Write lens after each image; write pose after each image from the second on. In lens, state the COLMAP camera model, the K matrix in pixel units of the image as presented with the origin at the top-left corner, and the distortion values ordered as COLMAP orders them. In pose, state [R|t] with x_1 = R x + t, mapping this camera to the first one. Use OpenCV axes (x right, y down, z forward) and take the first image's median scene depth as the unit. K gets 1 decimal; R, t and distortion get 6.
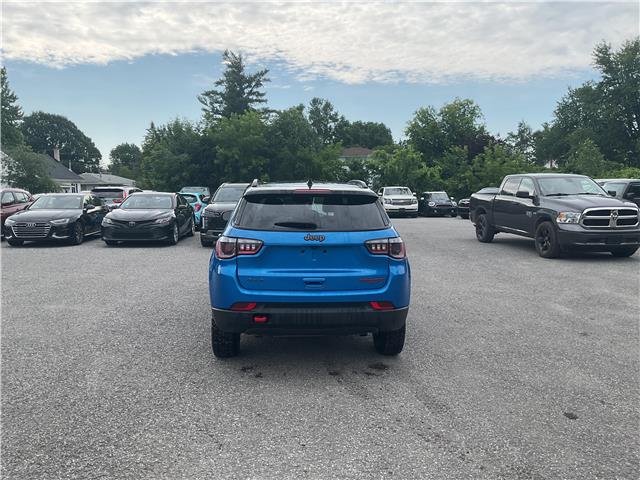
lens RADIAL K [[533.3, 0, 321.9], [0, 533.3, 253.5], [0, 0, 1]] dist [0.050071, -0.095632]
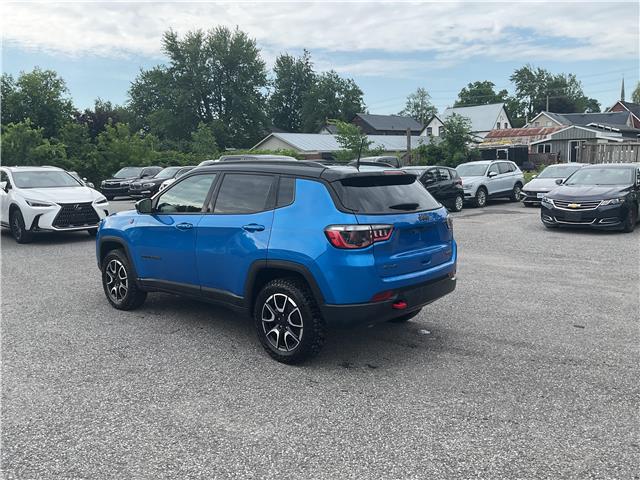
lens RADIAL K [[533.3, 0, 318.3], [0, 533.3, 254.5], [0, 0, 1]] dist [0.050071, -0.095632]
pose [[0.717216, -0.120936, 0.686277, -0.117503], [0.093657, 0.992619, 0.077041, -0.007779], [-0.690529, 0.009020, 0.723249, 0.053339]]
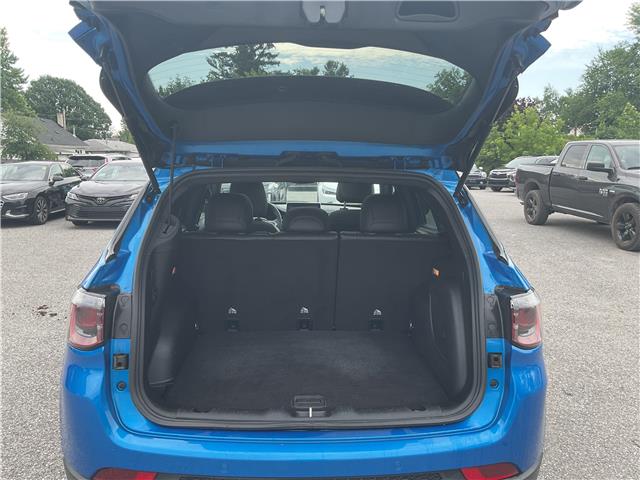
lens RADIAL K [[533.3, 0, 319.6], [0, 533.3, 242.6], [0, 0, 1]] dist [0.050071, -0.095632]
pose [[0.999516, 0.009417, -0.029662, 0.000146], [-0.008244, 0.999188, 0.039438, -0.011265], [0.030009, -0.039174, 0.998782, 0.085352]]
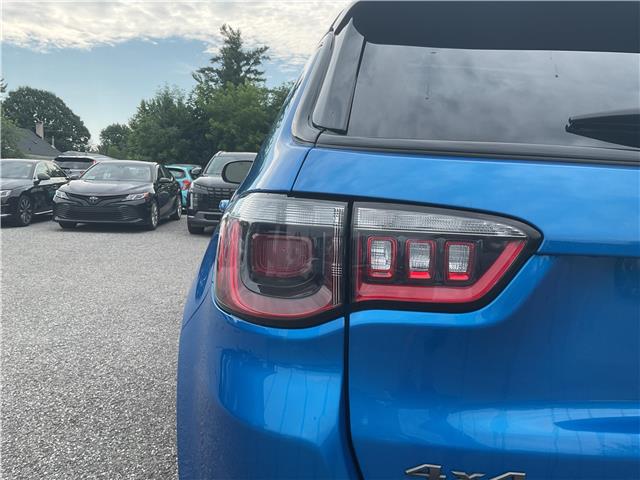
lens RADIAL K [[533.3, 0, 318.5], [0, 533.3, 243.8], [0, 0, 1]] dist [0.050071, -0.095632]
pose [[0.999573, 0.027373, 0.010200, -0.023008], [-0.027391, 0.999623, 0.001633, -0.002150], [-0.010151, -0.001912, 0.999947, 0.114005]]
